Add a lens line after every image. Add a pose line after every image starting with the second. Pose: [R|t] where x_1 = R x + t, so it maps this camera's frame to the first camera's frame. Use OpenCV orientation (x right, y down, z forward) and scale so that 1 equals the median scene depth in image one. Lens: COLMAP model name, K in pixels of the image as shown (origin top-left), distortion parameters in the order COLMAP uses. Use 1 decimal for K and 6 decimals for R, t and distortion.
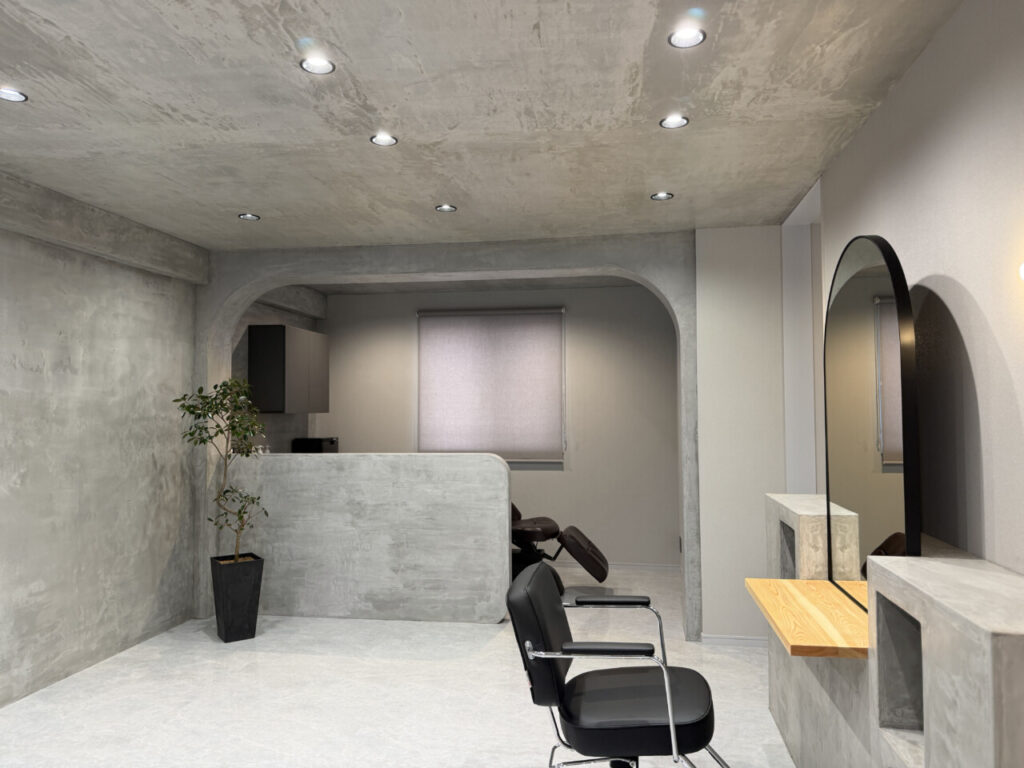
lens RADIAL K [[719.2, 0, 512.2], [0, 719.2, 384.3], [0, 0, 1]] dist [-0.002698, -0.001112]
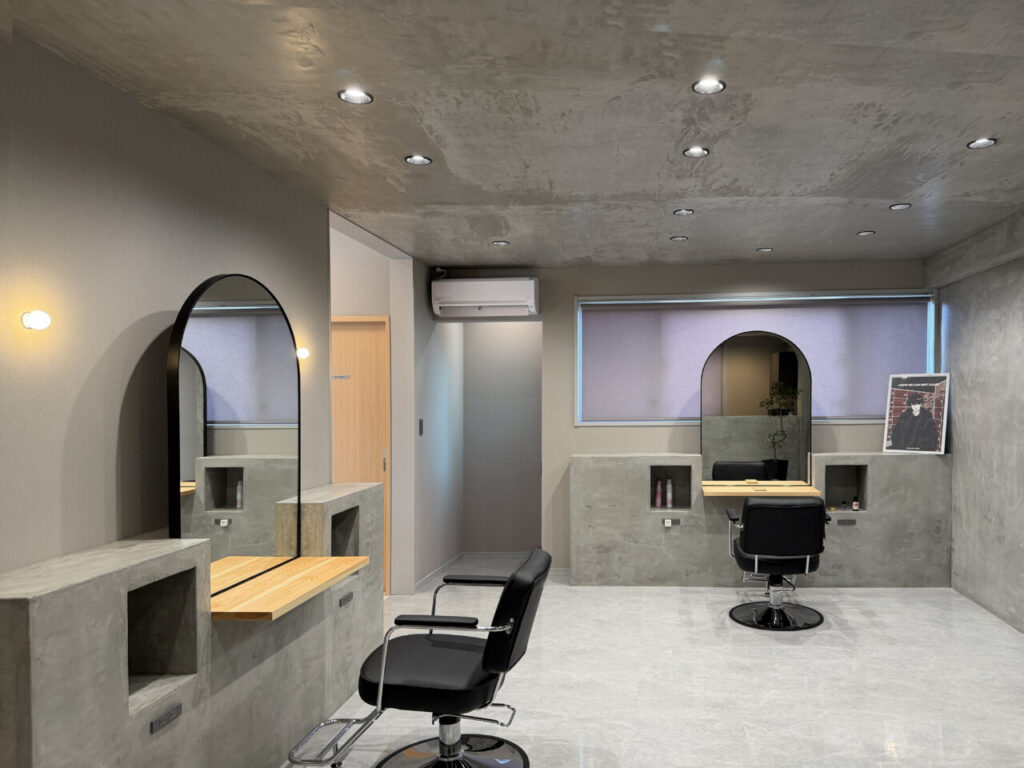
lens RADIAL K [[719.2, 0, 512.1], [0, 719.2, 388.2], [0, 0, 1]] dist [-0.002698, -0.001112]
pose [[-0.999295, 0.020192, 0.031641, 0.020775], [0.018566, 0.998532, -0.050883, 0.029399], [-0.032622, -0.050260, -0.998203, 1.940104]]
